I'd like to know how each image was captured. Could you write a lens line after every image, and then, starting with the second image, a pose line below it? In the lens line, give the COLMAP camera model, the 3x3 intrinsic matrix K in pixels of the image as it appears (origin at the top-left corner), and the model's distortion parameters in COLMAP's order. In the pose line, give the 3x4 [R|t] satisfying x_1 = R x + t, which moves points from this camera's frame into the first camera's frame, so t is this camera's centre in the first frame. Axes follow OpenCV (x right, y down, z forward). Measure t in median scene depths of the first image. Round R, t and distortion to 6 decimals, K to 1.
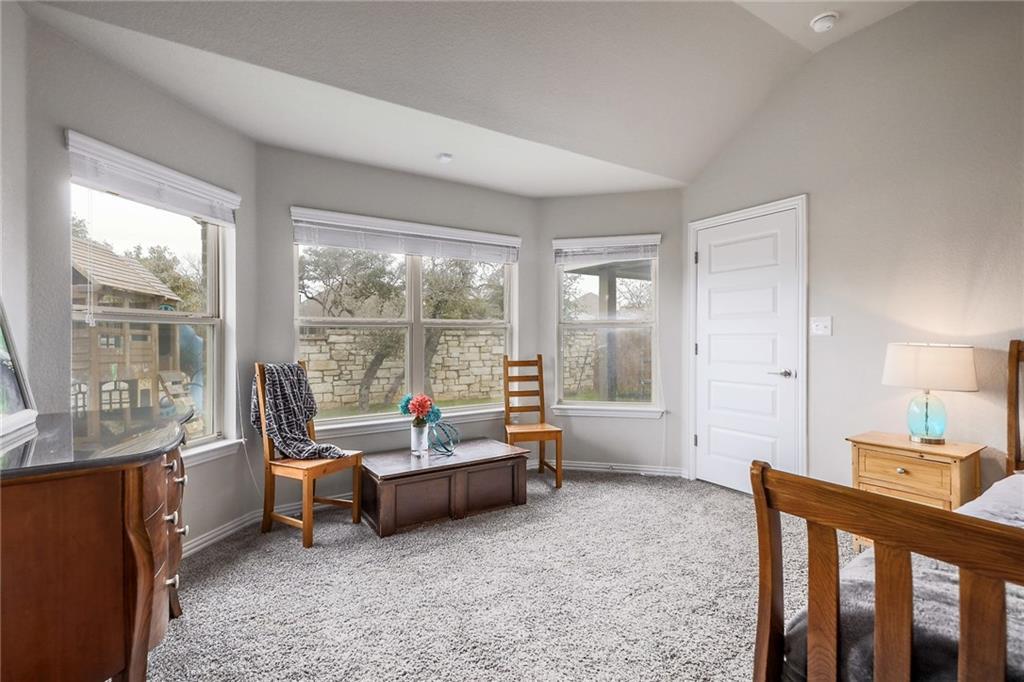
lens RADIAL K [[455.7, 0, 512.0], [0, 455.7, 341.0], [0, 0, 1]] dist [0.002816, 0.000319]
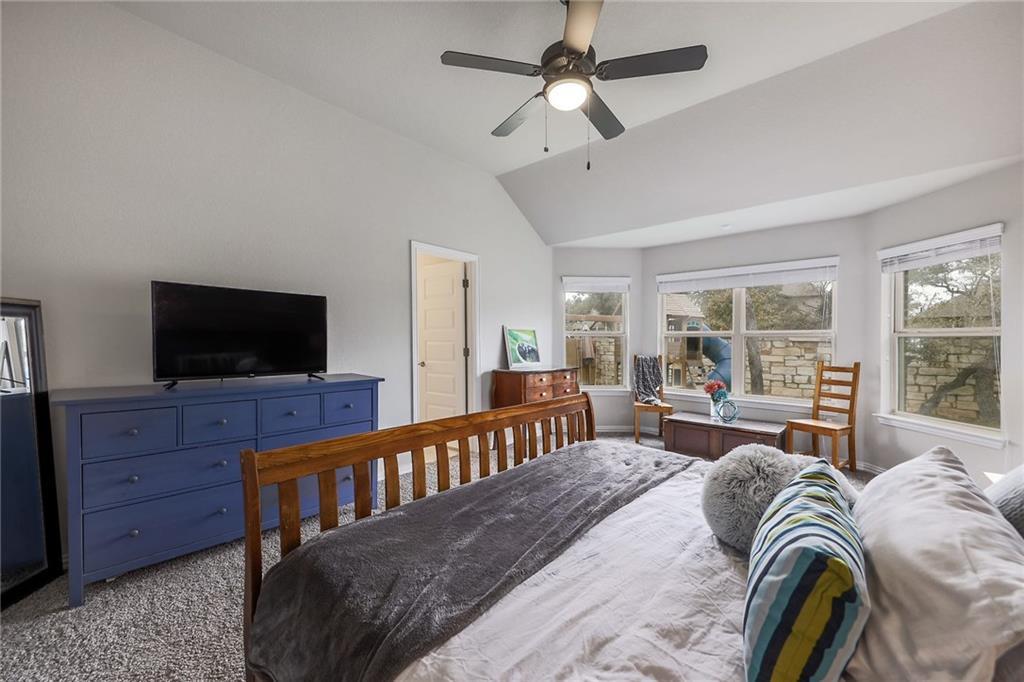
lens RADIAL K [[407.1, 0, 512.0], [0, 407.1, 341.0], [0, 0, 1]] dist [0.000126, -0.000022]
pose [[0.252956, 0.014617, -0.967367, 0.789120], [-0.010388, 0.999869, 0.012392, -0.023562], [0.967422, 0.006914, 0.253074, -0.019782]]
